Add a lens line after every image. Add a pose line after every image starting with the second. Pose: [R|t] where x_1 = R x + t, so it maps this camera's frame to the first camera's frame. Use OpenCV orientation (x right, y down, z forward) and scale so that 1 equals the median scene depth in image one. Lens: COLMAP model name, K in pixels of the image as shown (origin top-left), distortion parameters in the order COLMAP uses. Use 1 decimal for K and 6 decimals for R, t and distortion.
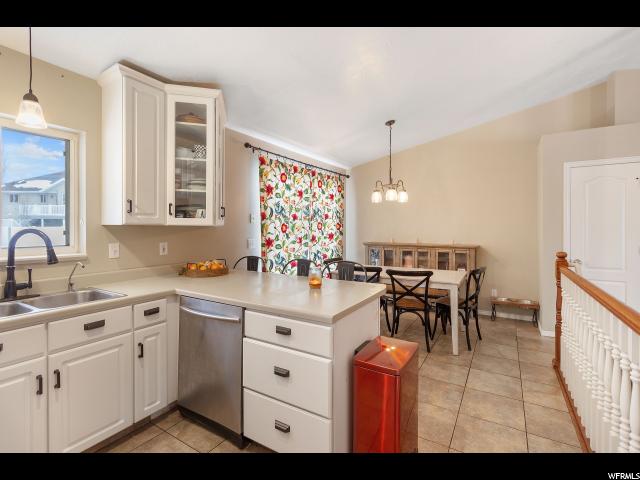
lens RADIAL K [[284.1, 0, 354.5], [0, 284.1, 229.6], [0, 0, 1]] dist [-0.001355, 0.000022]
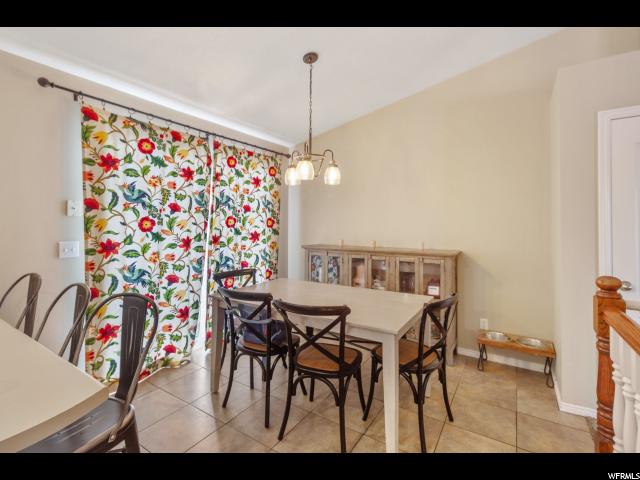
lens RADIAL K [[293.5, 0, 343.3], [0, 293.5, 222.5], [0, 0, 1]] dist [0.001742, 0.000346]
pose [[0.999323, 0.002996, -0.036655, 0.213135], [-0.003616, 0.999851, -0.016851, 0.000047], [0.036599, 0.016972, 0.999186, 0.340239]]
